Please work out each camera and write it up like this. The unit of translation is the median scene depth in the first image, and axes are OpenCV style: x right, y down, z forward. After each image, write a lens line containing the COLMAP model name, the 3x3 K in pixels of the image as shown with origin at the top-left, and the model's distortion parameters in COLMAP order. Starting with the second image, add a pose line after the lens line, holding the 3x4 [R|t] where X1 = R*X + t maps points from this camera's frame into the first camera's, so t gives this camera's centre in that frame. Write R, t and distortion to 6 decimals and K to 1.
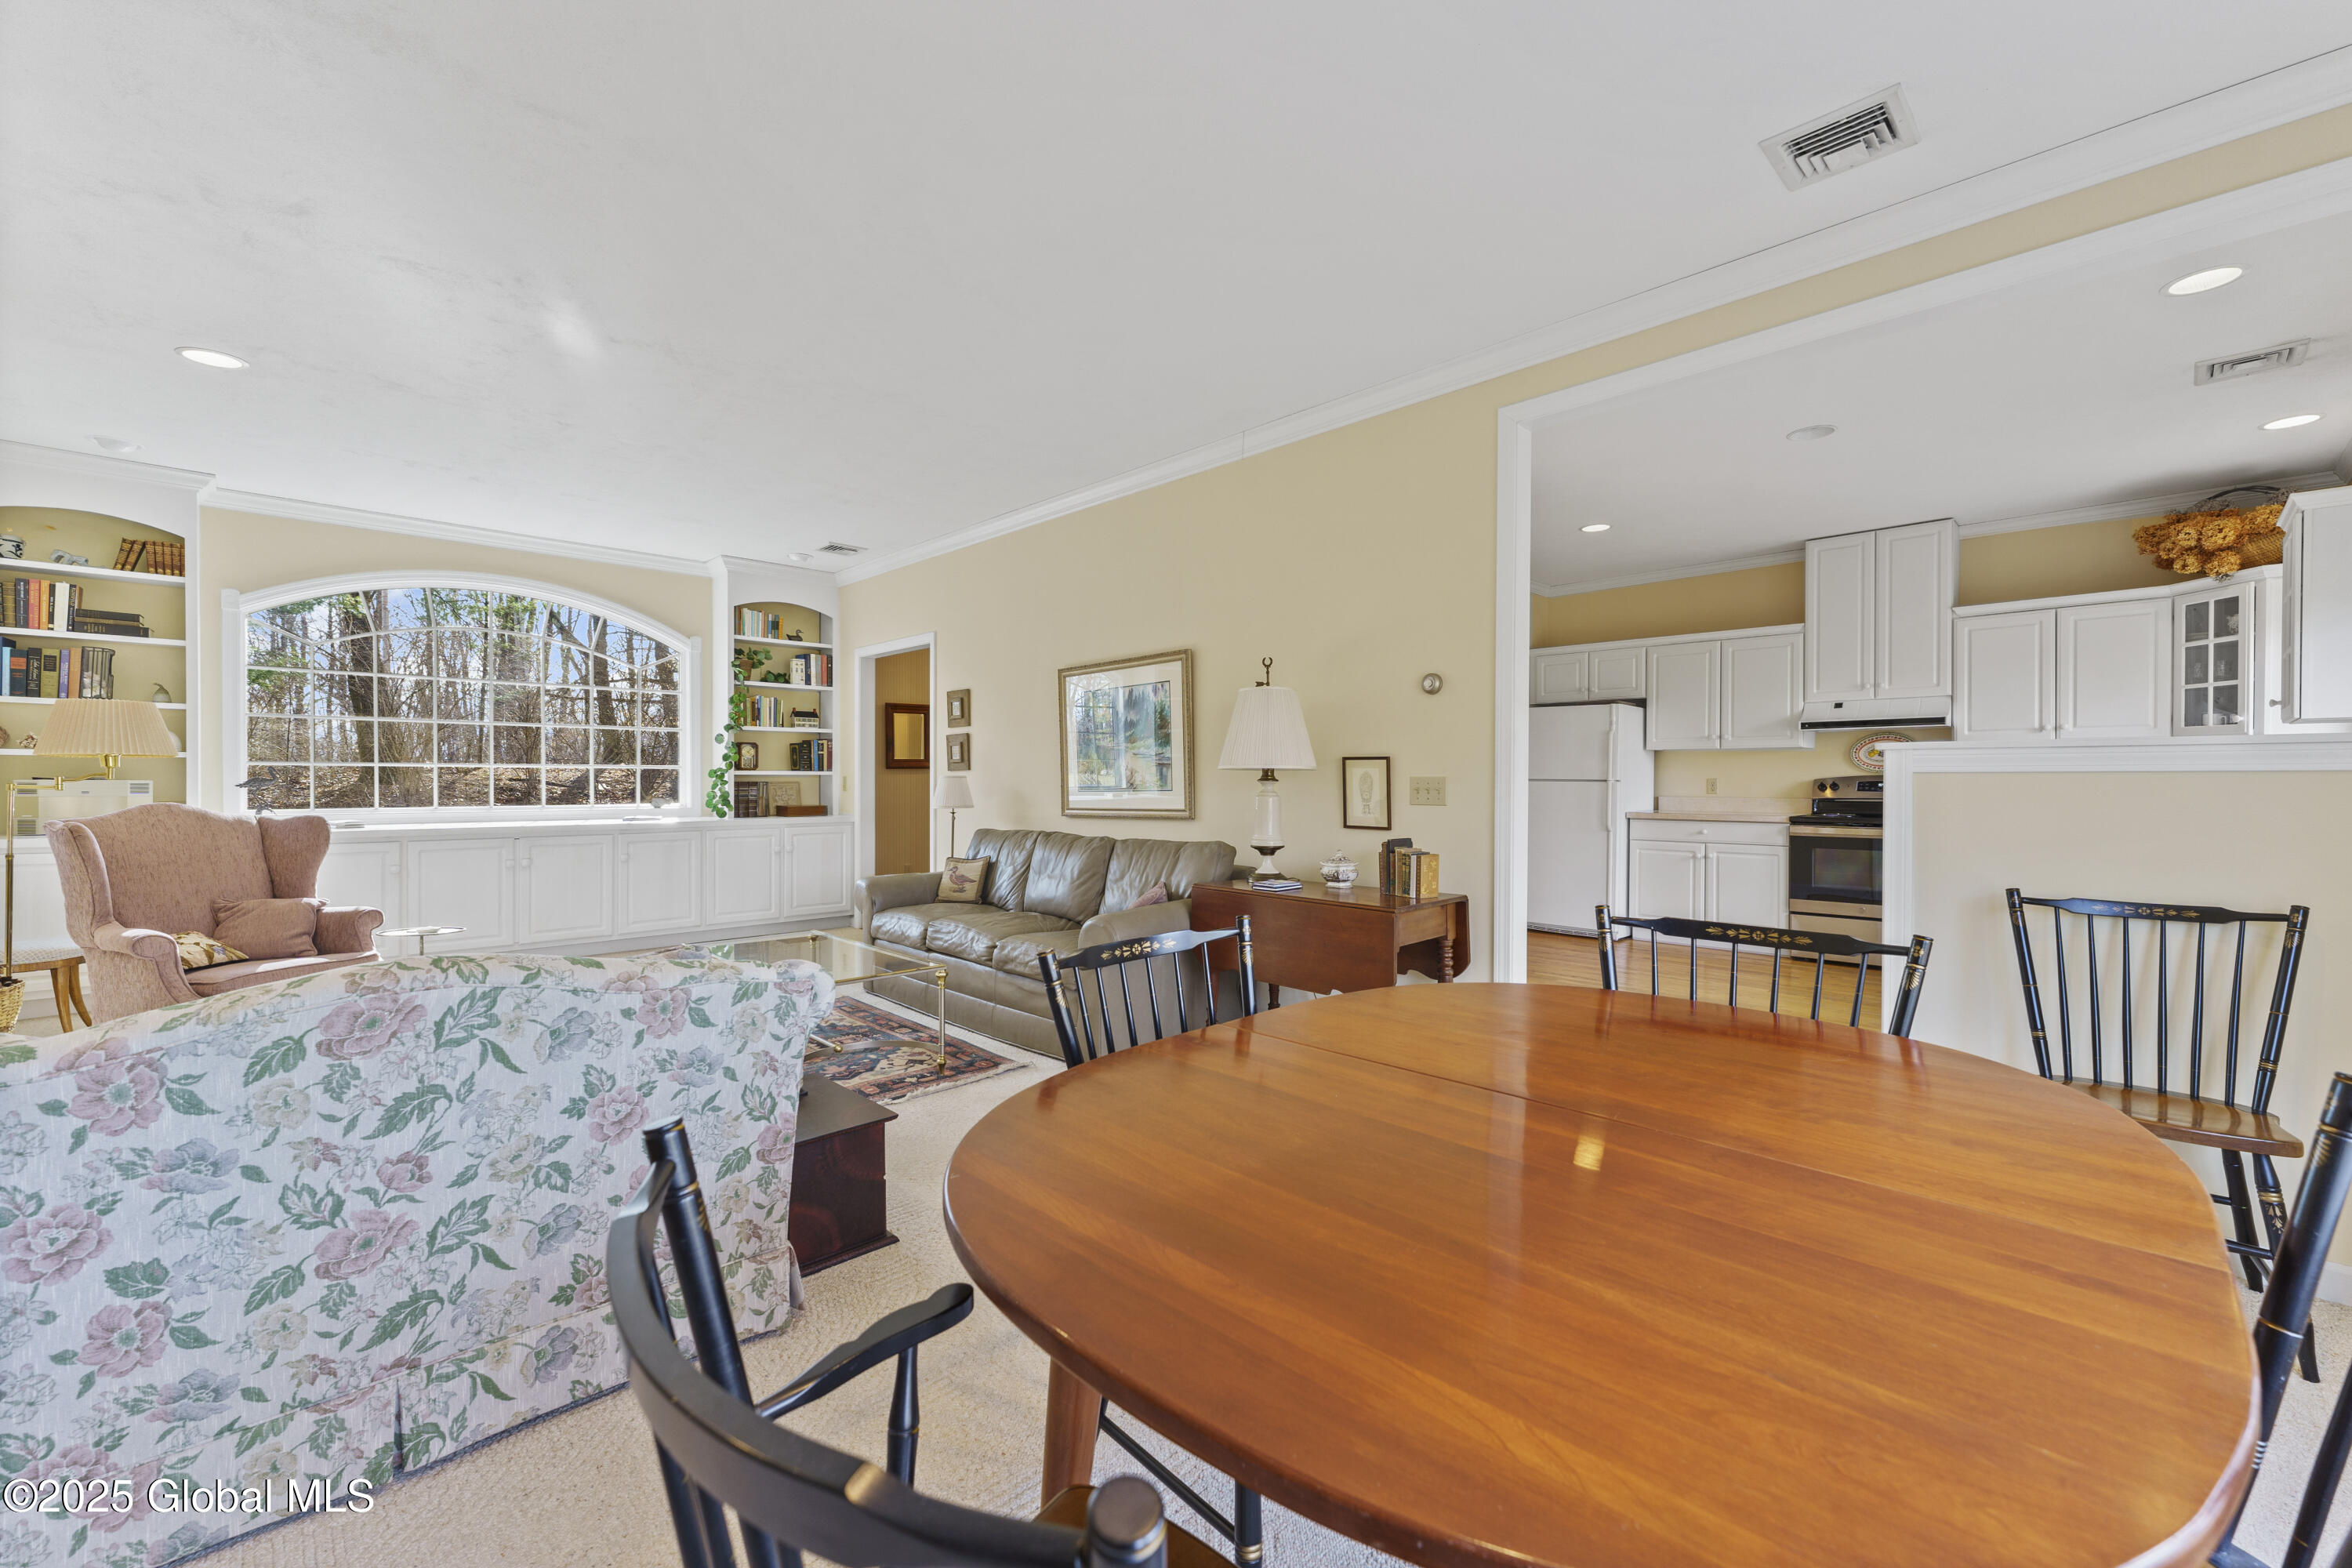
lens RADIAL K [[952.2, 0, 1177.9], [0, 952.2, 787.0], [0, 0, 1]] dist [-0.001022, 0.000753]
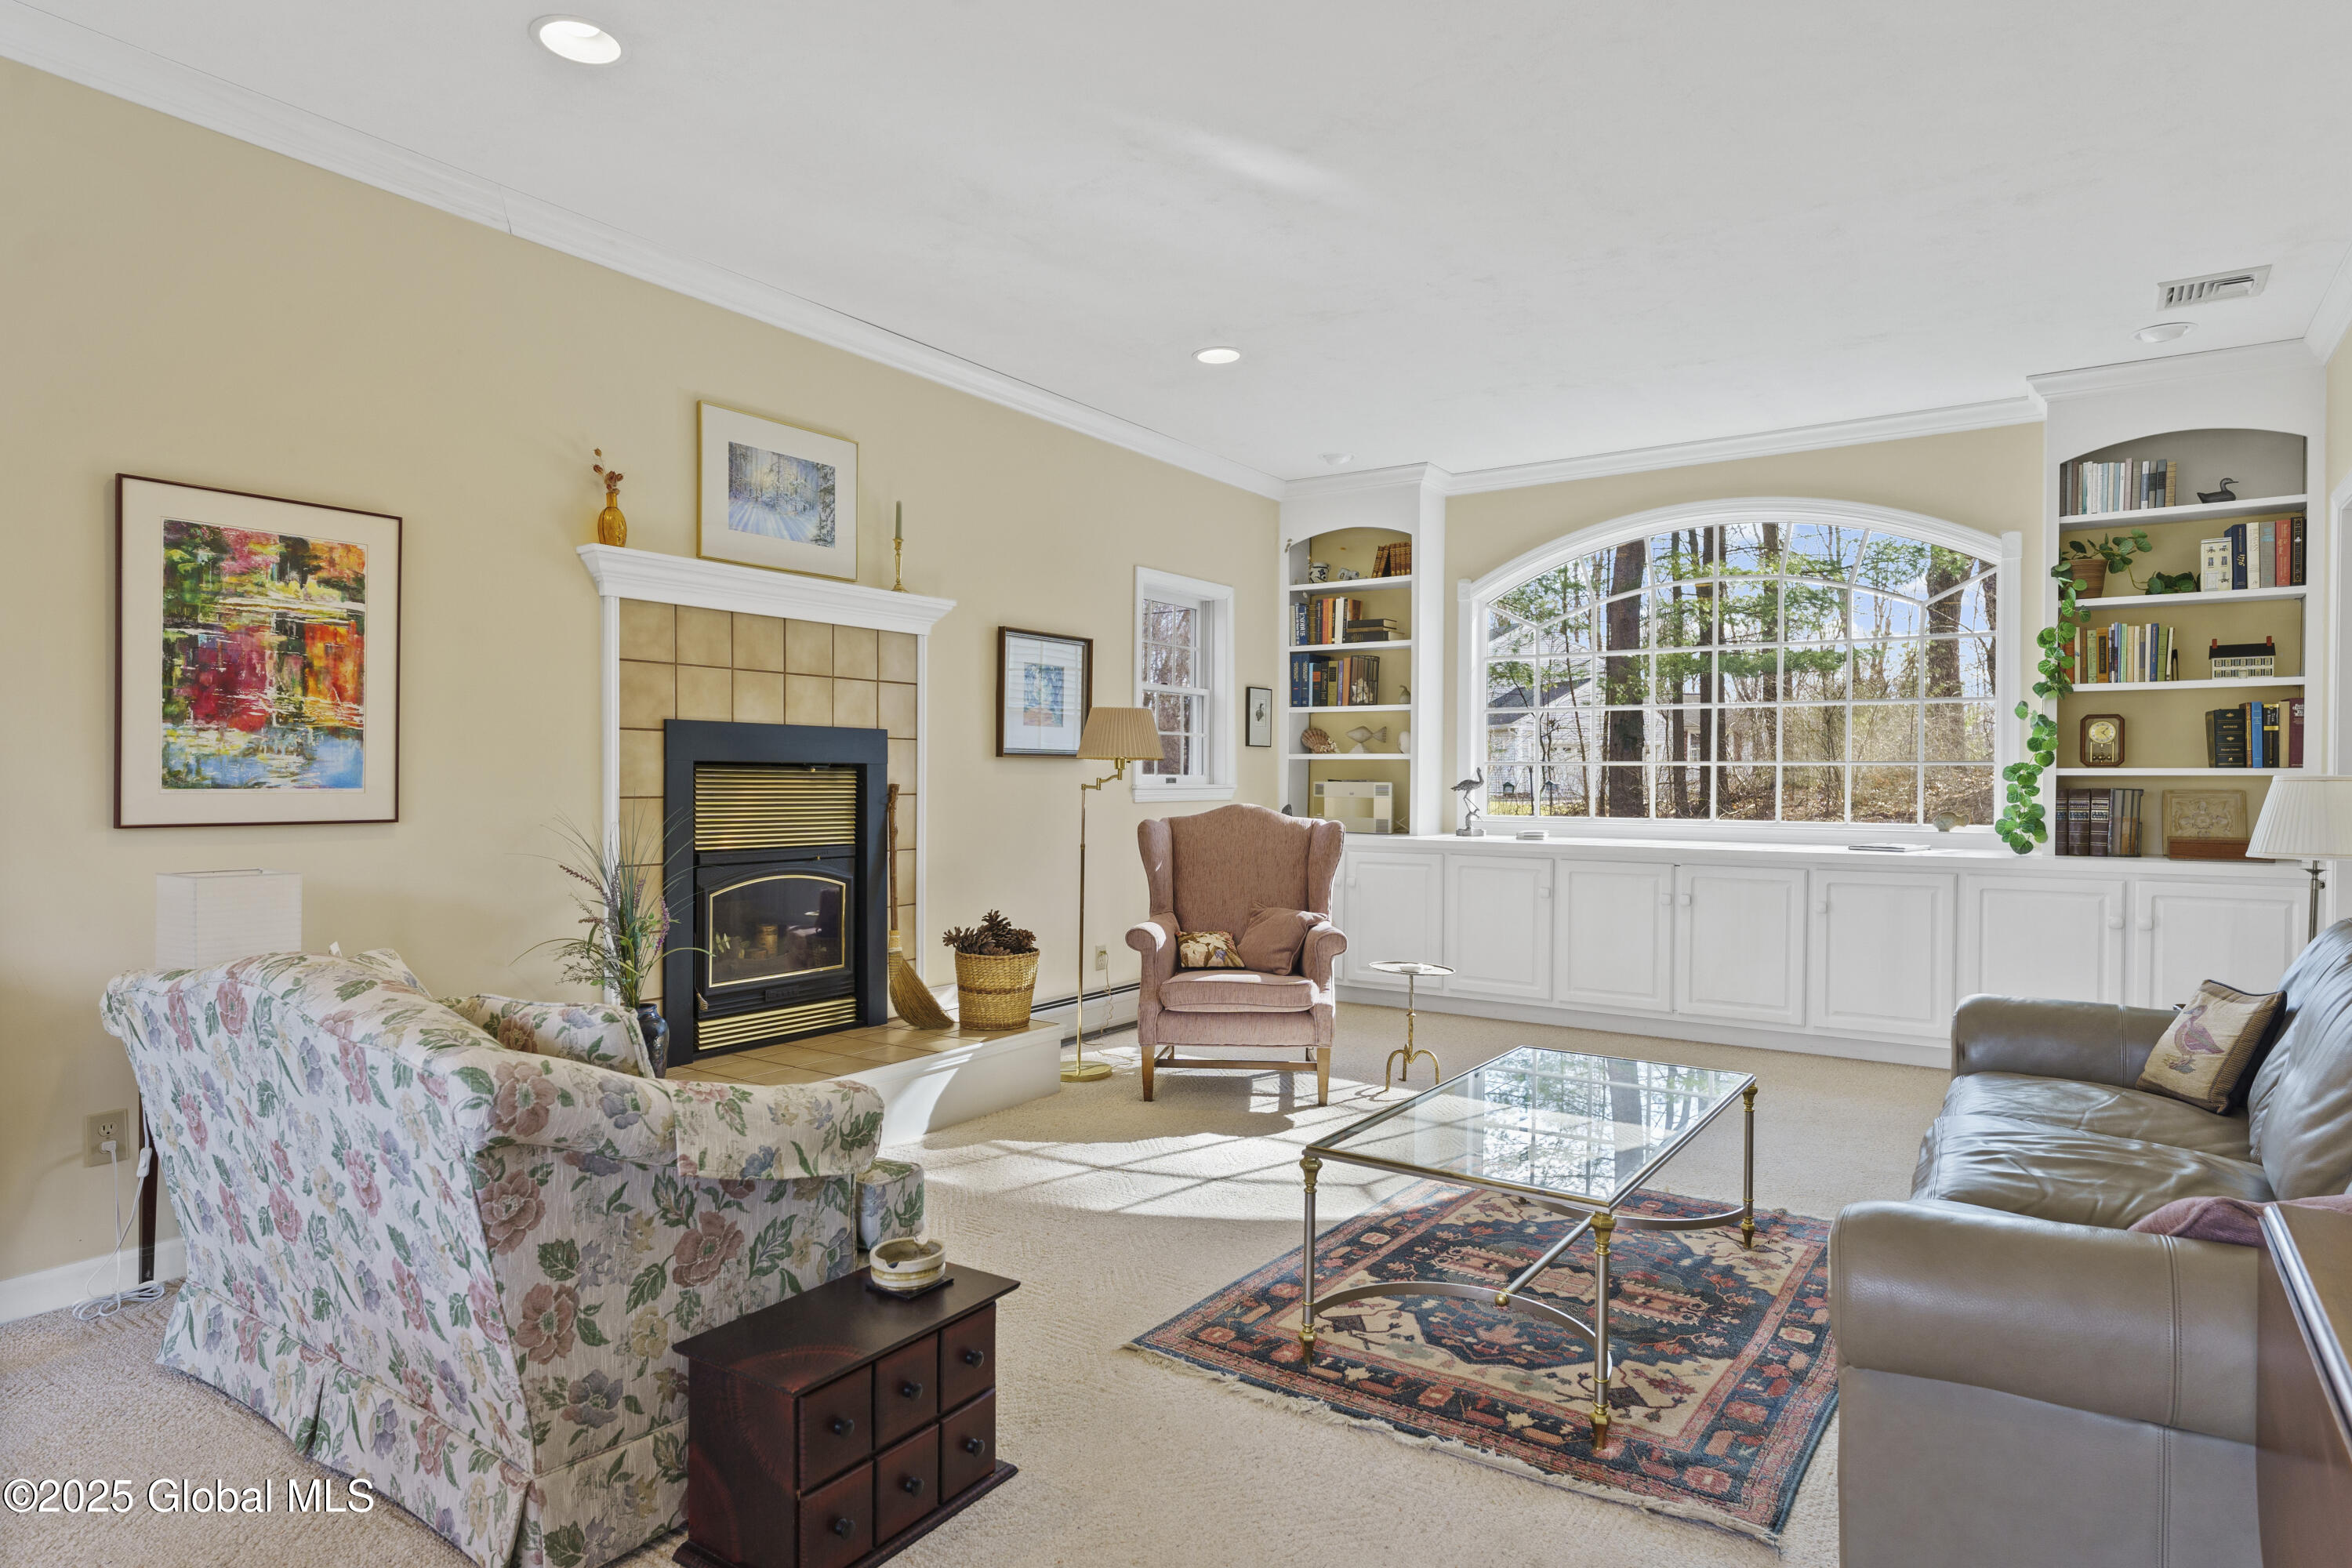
lens RADIAL K [[1309.2, 0, 1182.2], [0, 1309.2, 787.7], [0, 0, 1]] dist [-0.002129, -0.000275]
pose [[0.192247, 0.006030, -0.981328, 0.246202], [-0.011702, 0.999924, 0.003852, -0.004561], [0.981277, 0.010743, 0.192303, 0.543959]]
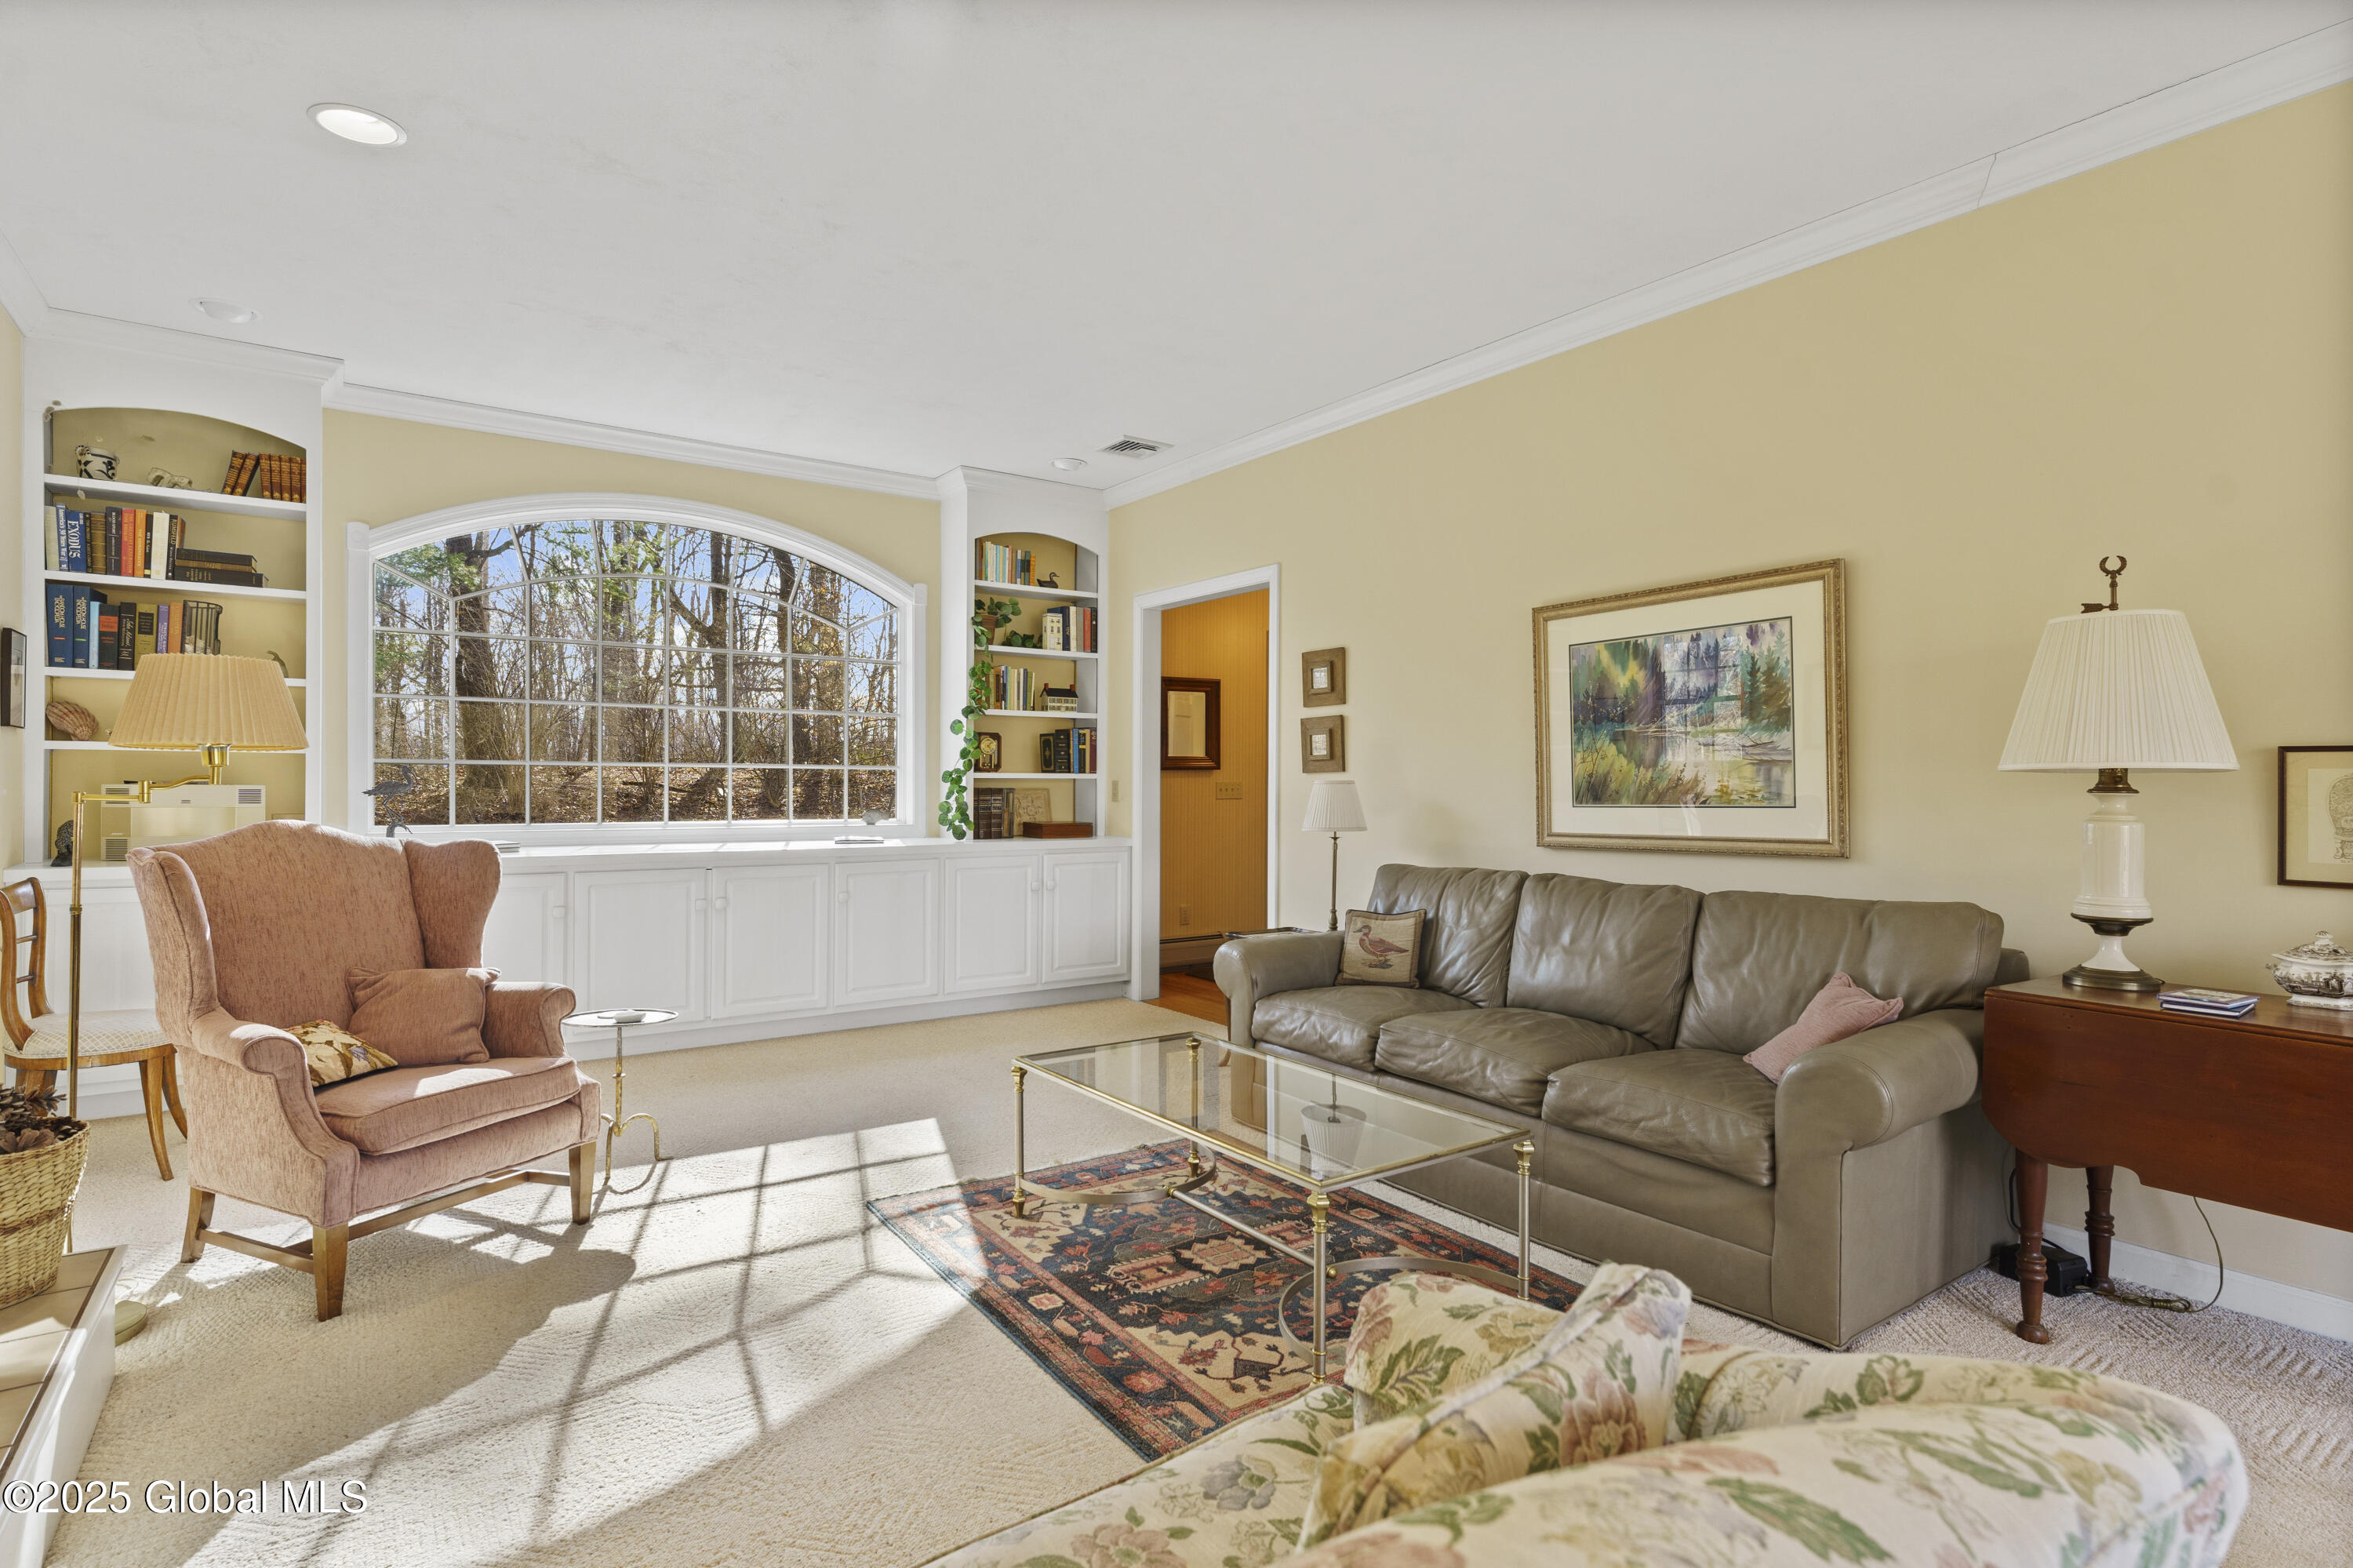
lens RADIAL K [[1185.8, 0, 1167.8], [0, 1185.8, 784.4], [0, 0, 1]] dist [0.002572, -0.001681]
pose [[0.986459, 0.002274, -0.163990, -0.266882], [-0.003557, 0.999965, -0.007530, -0.003568], [0.163967, 0.008011, 0.986433, 0.236047]]
